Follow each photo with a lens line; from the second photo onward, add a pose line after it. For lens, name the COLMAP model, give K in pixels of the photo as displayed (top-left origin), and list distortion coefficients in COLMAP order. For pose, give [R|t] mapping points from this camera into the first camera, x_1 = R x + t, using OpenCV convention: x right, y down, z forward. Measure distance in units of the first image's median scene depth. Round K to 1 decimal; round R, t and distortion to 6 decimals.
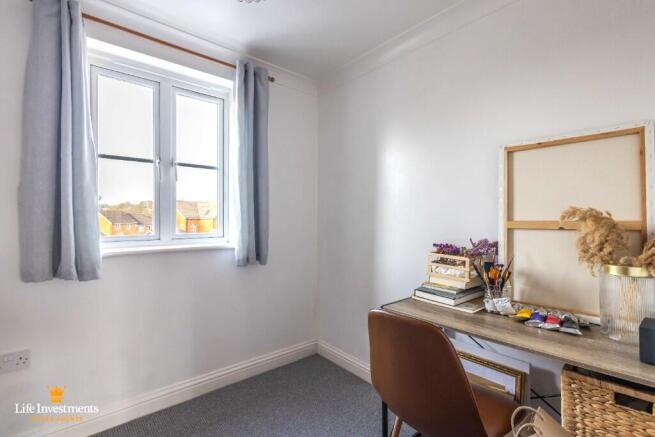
lens RADIAL K [[309.9, 0, 326.2], [0, 309.9, 212.6], [0, 0, 1]] dist [0.004555, 0.000325]
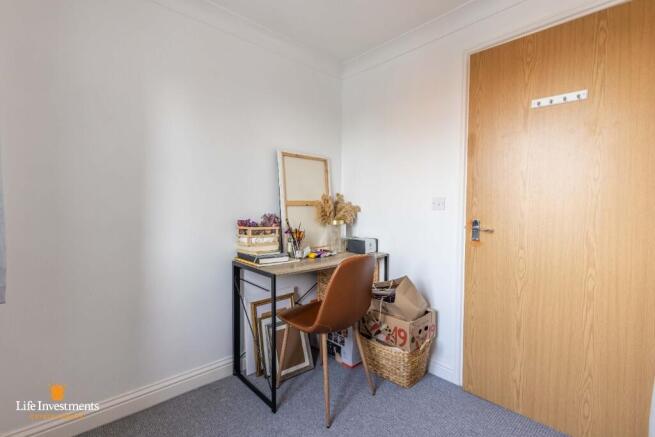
lens RADIAL K [[300.0, 0, 350.1], [0, 300.0, 216.6], [0, 0, 1]] dist [0.001962, 0.000207]
pose [[-0.076517, -0.032525, 0.996538, -0.950507], [-0.026365, 0.999184, 0.030587, 0.054352], [-0.996720, -0.023933, -0.077312, 0.823672]]
